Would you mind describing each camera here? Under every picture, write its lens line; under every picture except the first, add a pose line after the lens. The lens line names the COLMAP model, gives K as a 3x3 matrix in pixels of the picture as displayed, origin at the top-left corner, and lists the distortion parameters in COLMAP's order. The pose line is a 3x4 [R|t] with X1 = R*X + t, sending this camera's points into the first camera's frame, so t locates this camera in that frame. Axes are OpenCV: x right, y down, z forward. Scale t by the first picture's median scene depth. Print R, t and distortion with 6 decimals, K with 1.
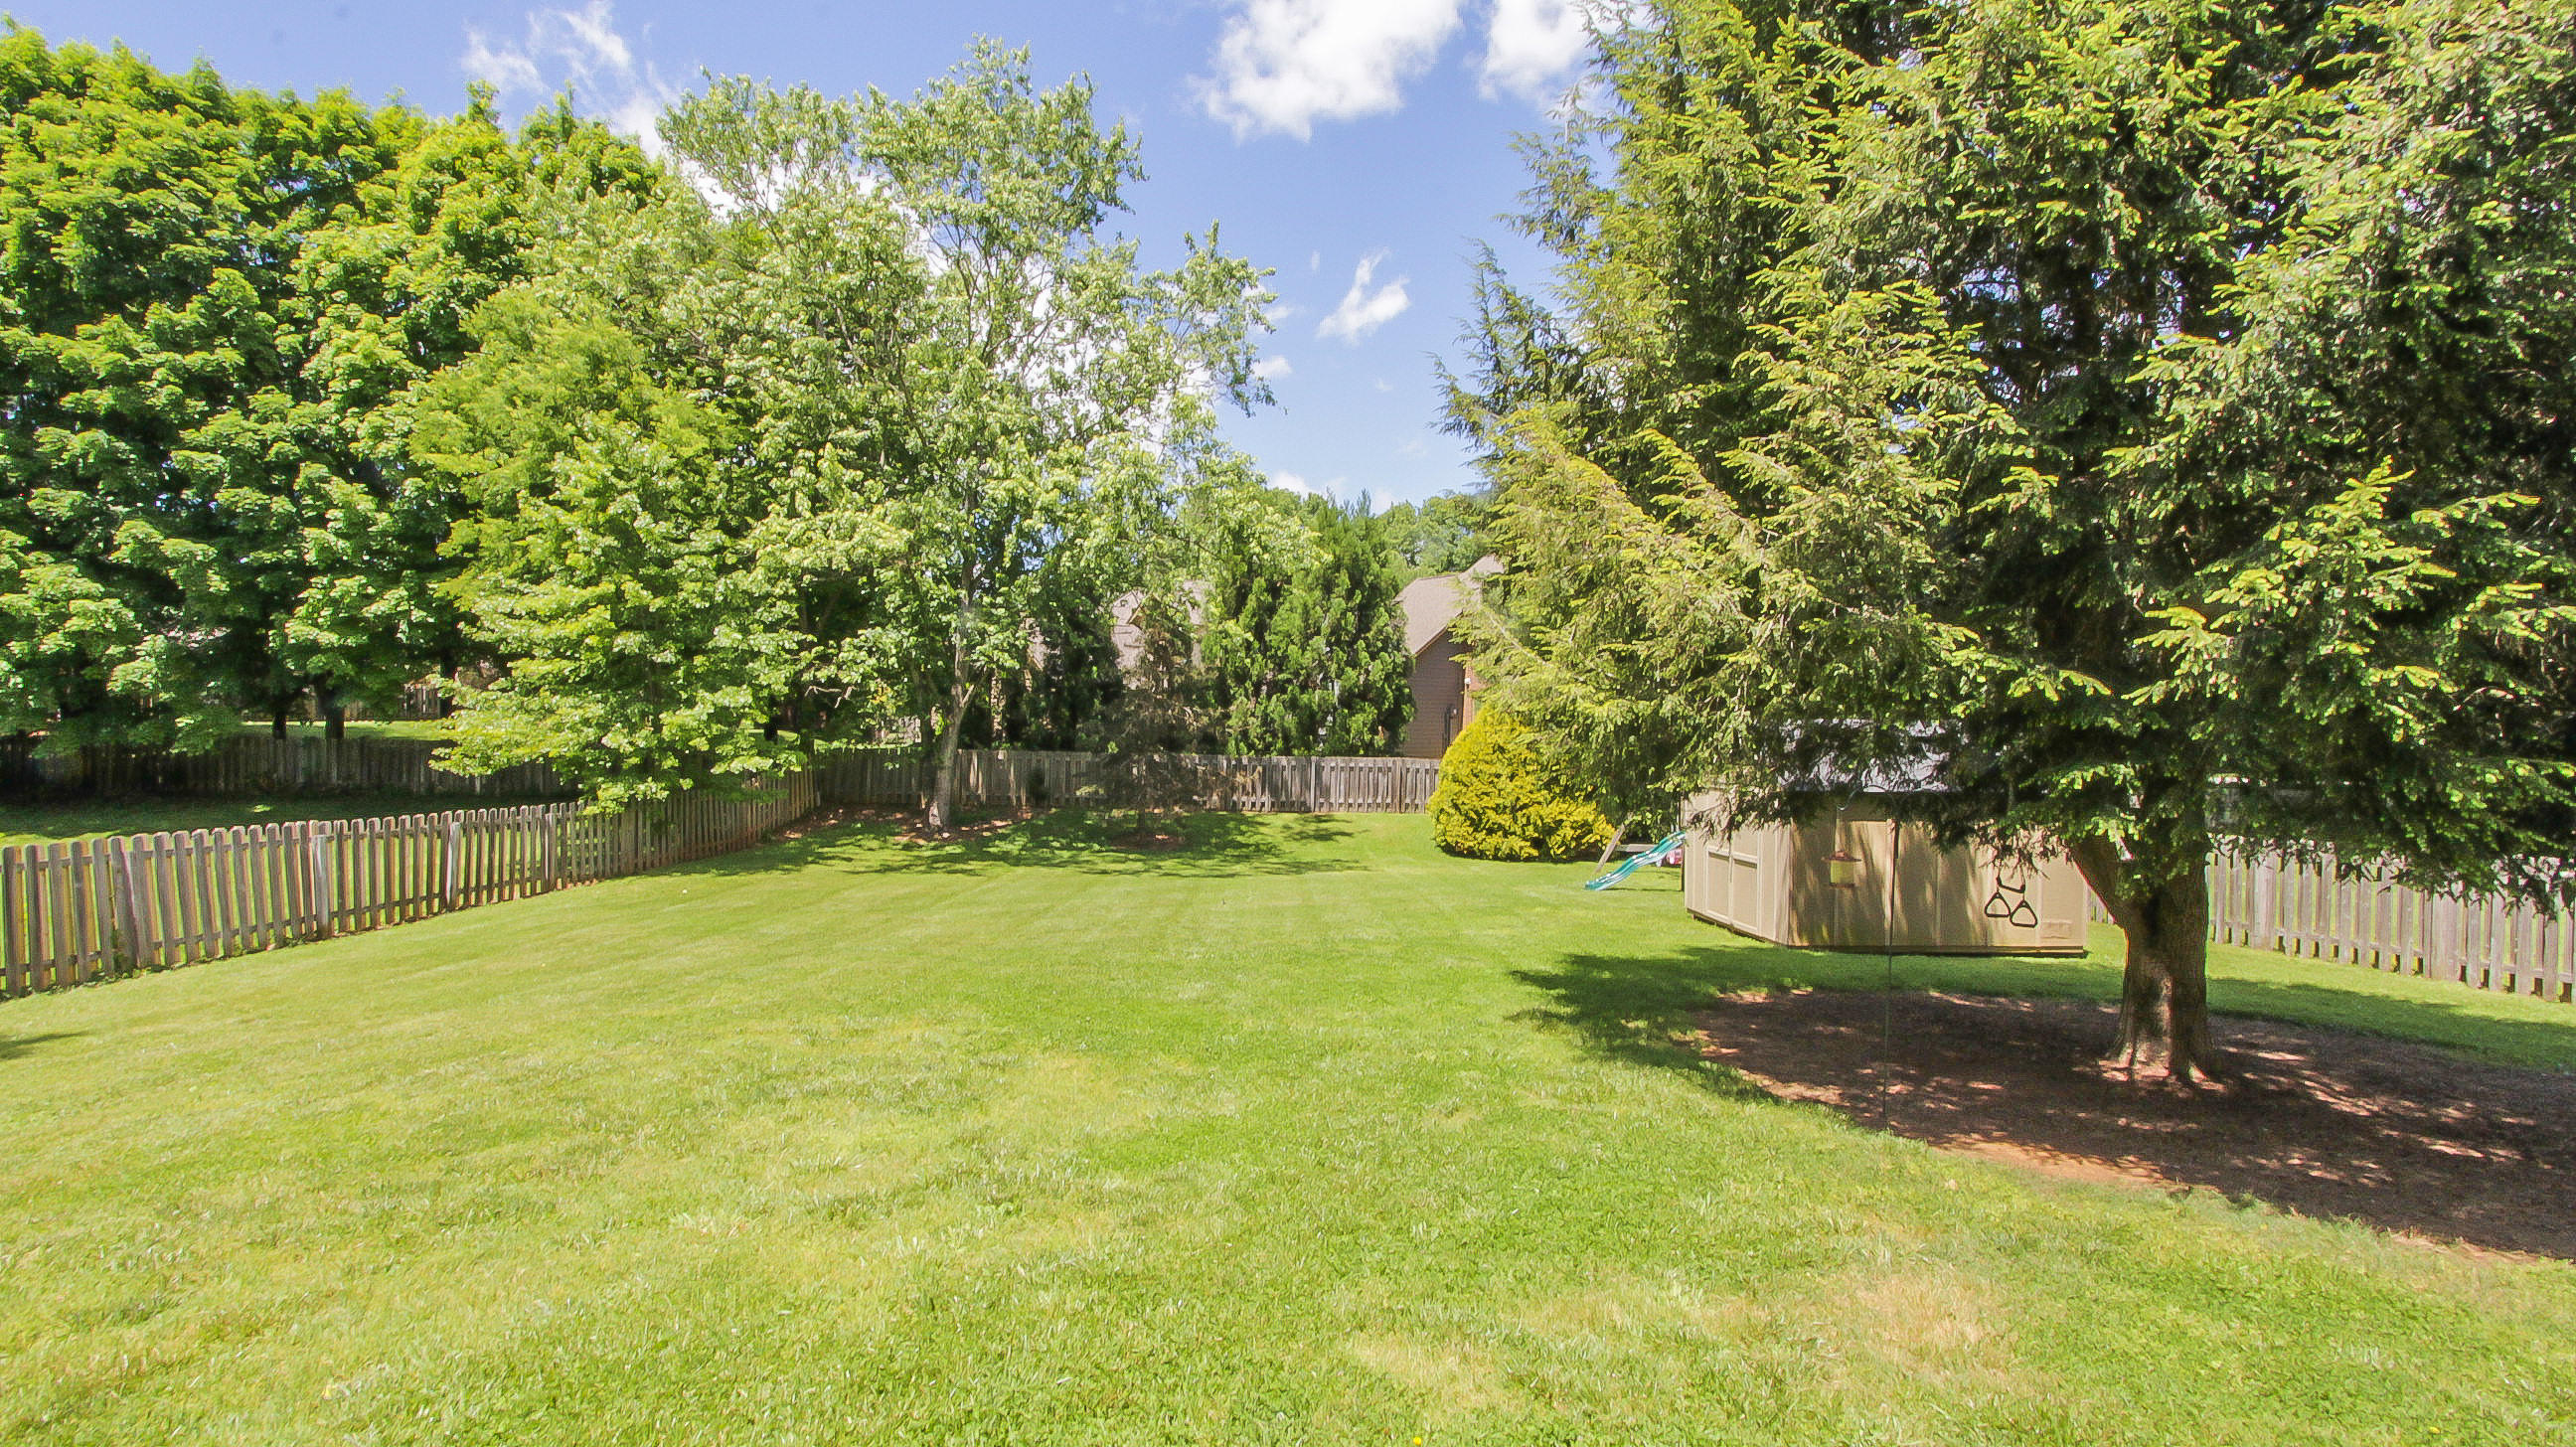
lens RADIAL K [[1176.8, 0, 1250.3], [0, 1176.8, 725.4], [0, 0, 1]] dist [-0.016175, 0.001401]
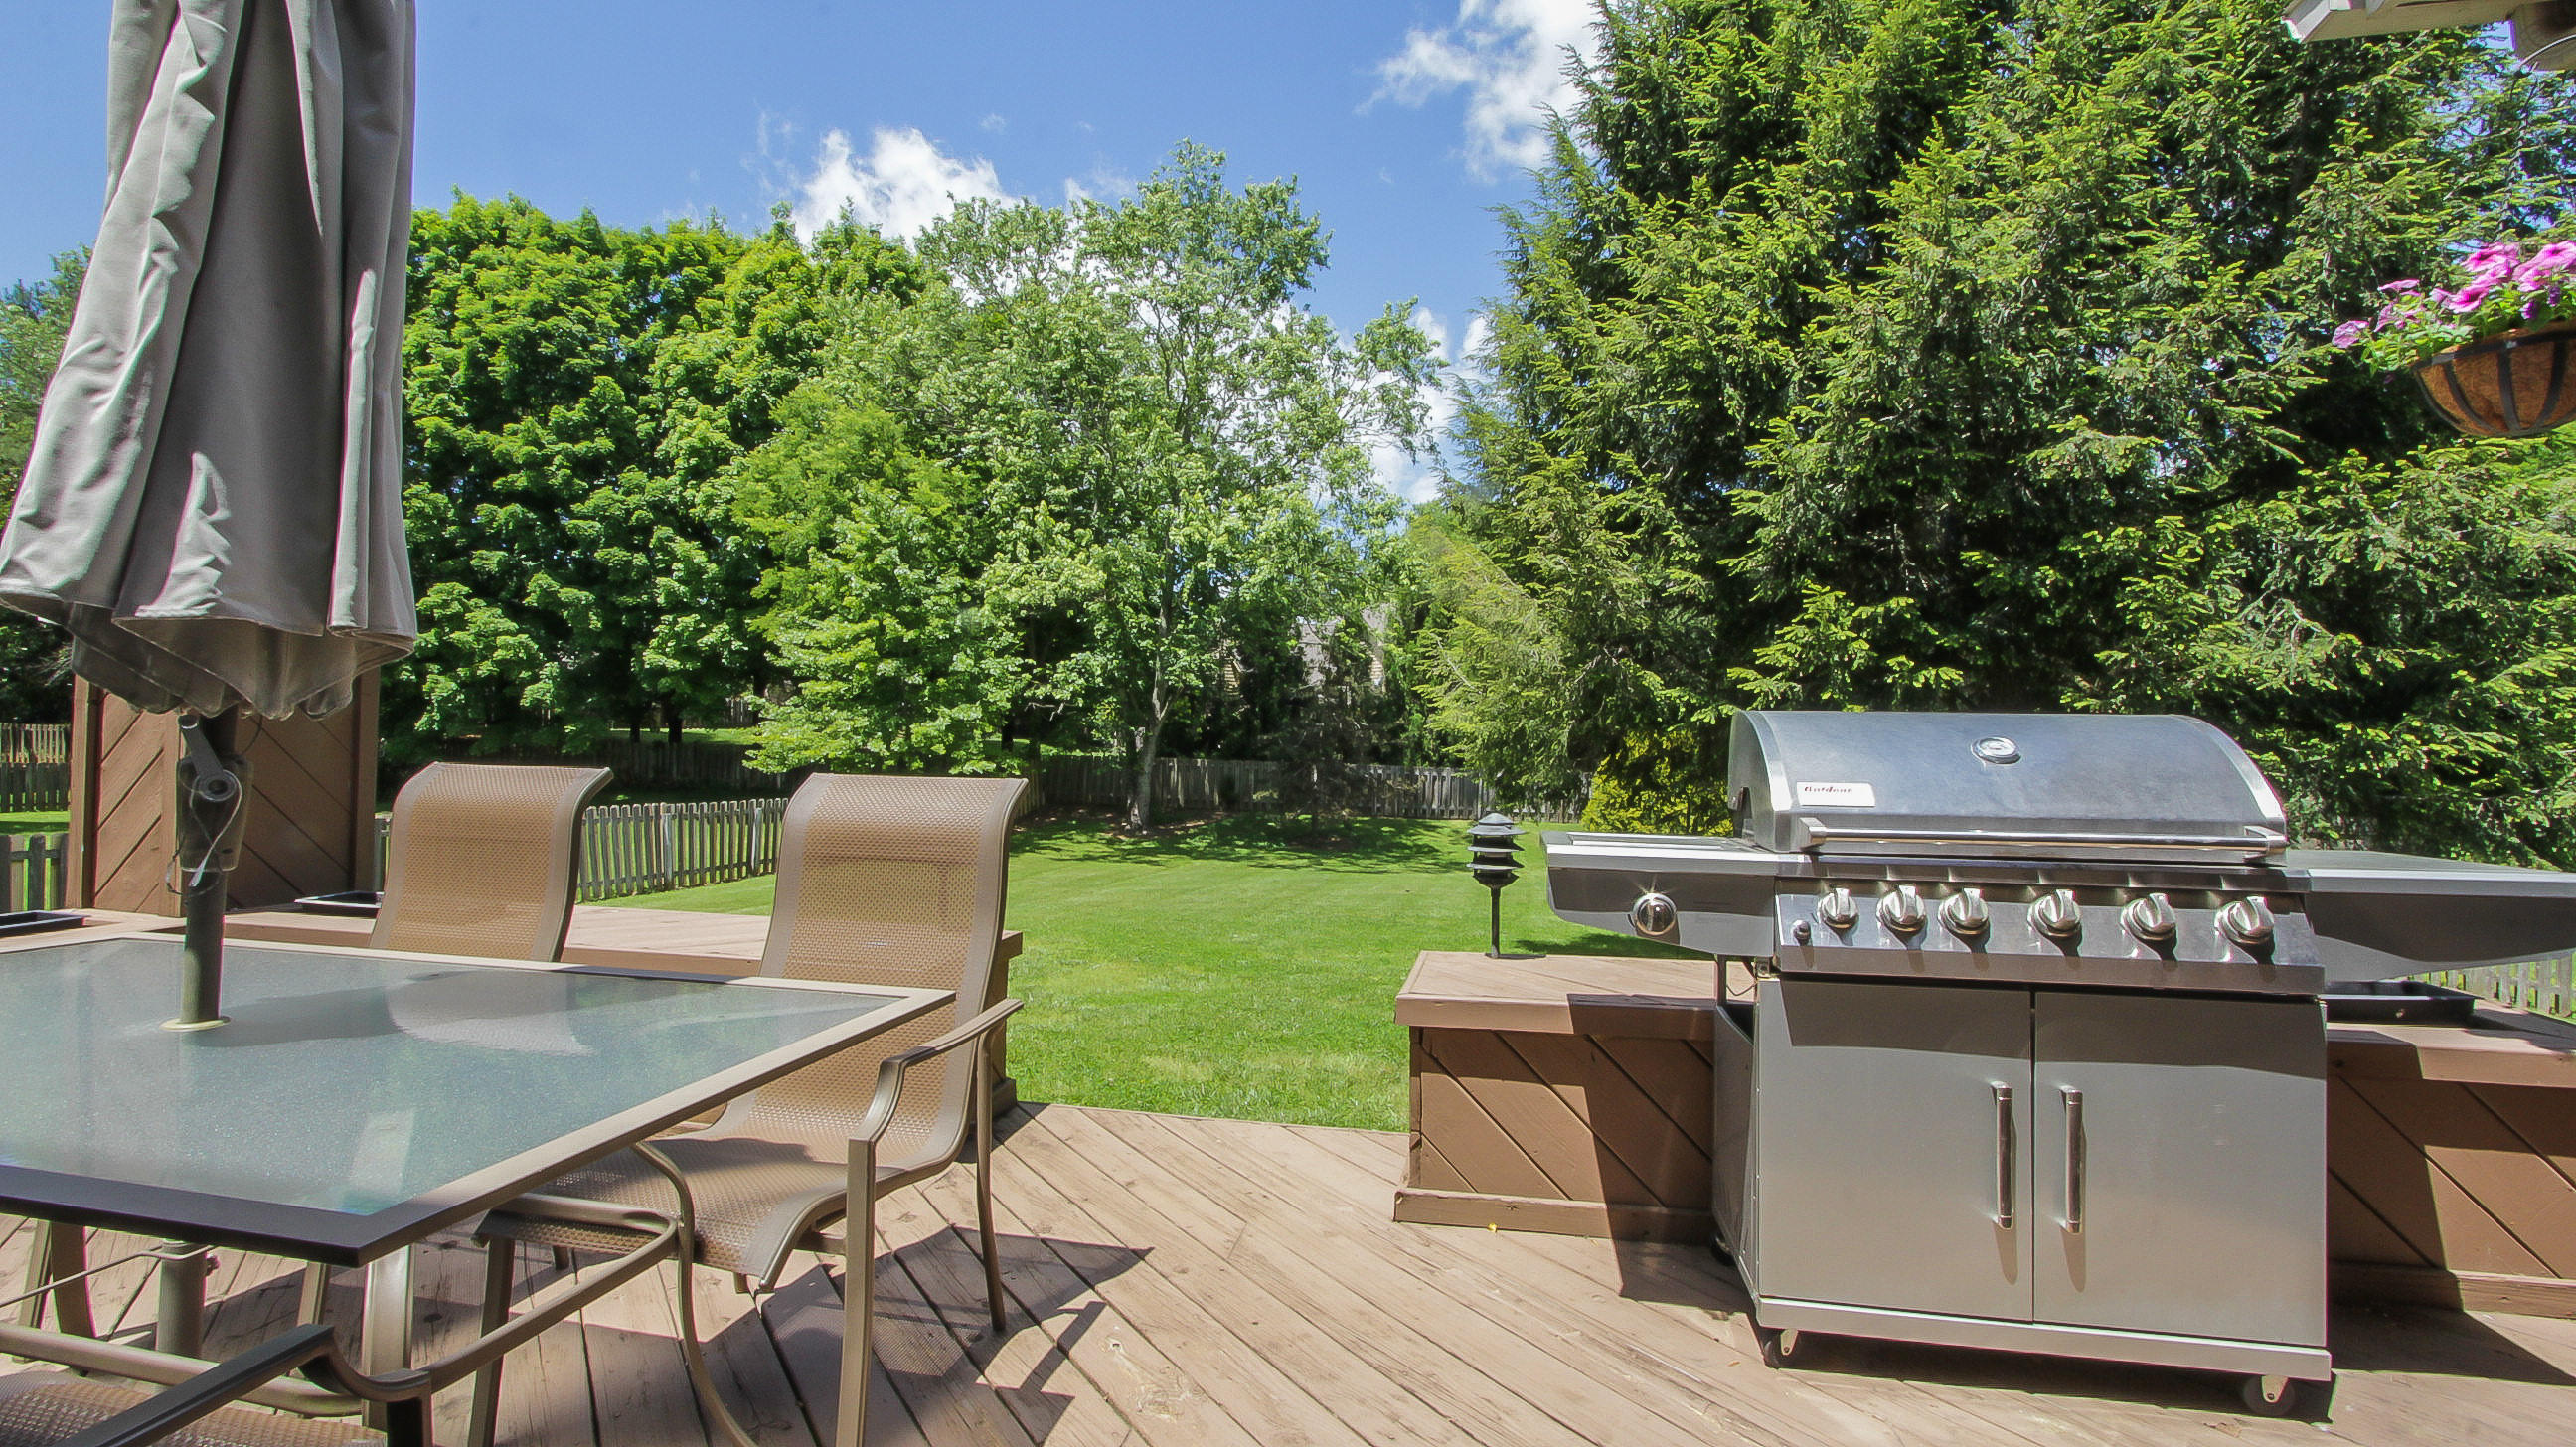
lens RADIAL K [[1176.8, 0, 1245.0], [0, 1176.8, 720.6], [0, 0, 1]] dist [-0.016175, 0.001401]
pose [[0.978186, 0.004215, -0.207690, 0.082886], [-0.007327, 0.999872, -0.014219, 0.000336], [0.207603, 0.015430, 0.978091, -0.115876]]
